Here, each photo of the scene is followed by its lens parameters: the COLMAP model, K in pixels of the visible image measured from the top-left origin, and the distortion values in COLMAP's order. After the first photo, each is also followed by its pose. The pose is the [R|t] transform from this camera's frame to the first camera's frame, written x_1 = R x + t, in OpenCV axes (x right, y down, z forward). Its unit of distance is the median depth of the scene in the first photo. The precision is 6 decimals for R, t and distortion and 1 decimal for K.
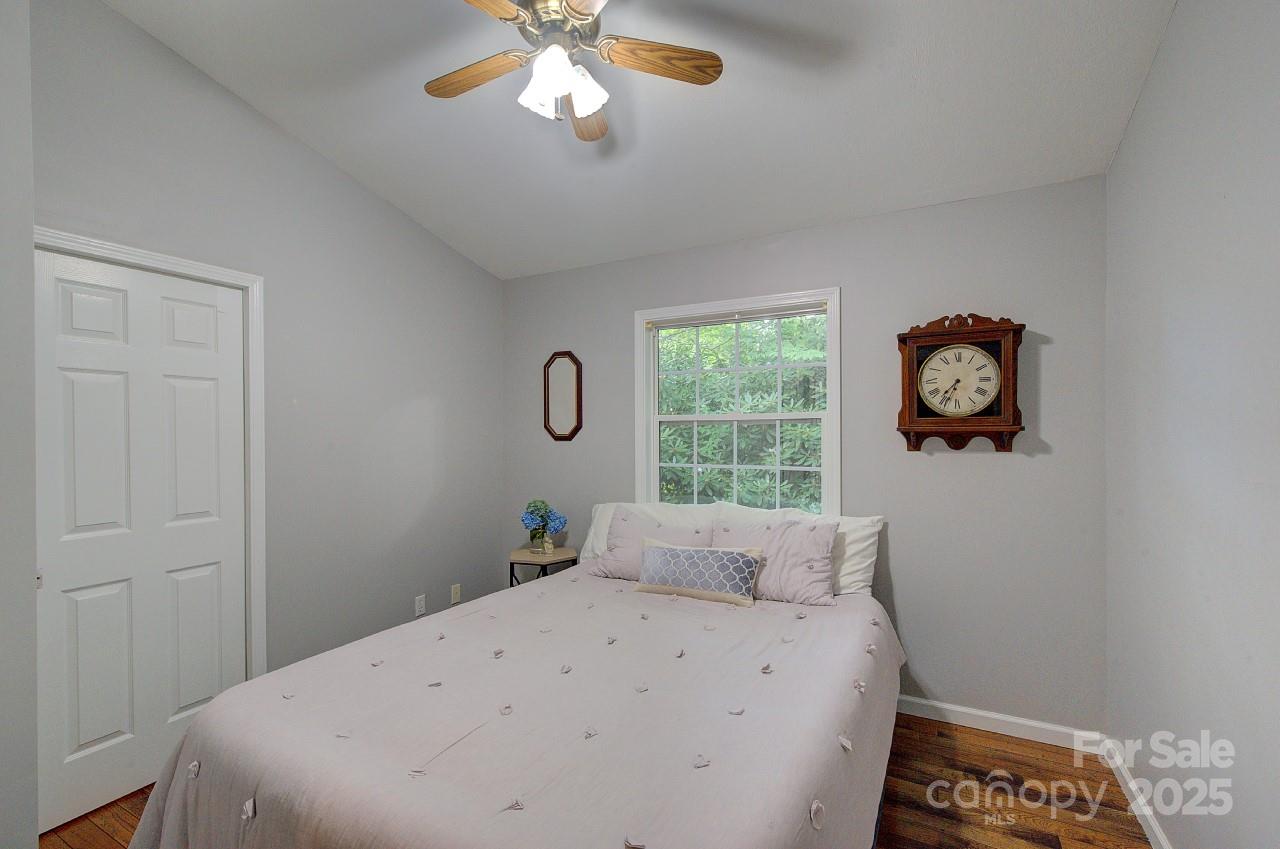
lens RADIAL K [[553.4, 0, 647.8], [0, 553.4, 437.1], [0, 0, 1]] dist [0.001134, 0.000153]
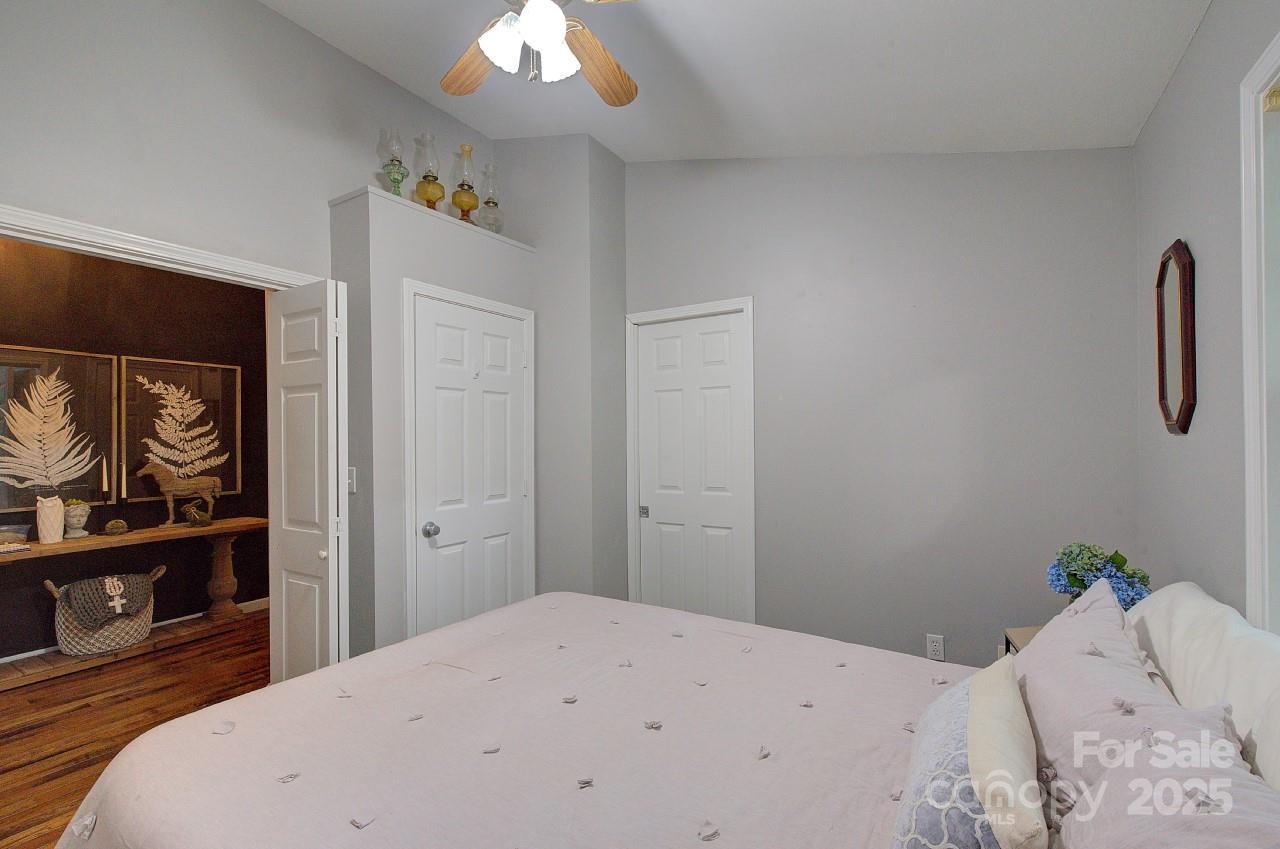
lens RADIAL K [[553.4, 0, 647.8], [0, 553.4, 437.1], [0, 0, 1]] dist [0.001134, 0.000153]
pose [[-0.052324, 0.000447, -0.998630, 0.540047], [0.000992, 0.999999, 0.000396, 0.013797], [0.998630, -0.000969, -0.052324, 0.903390]]
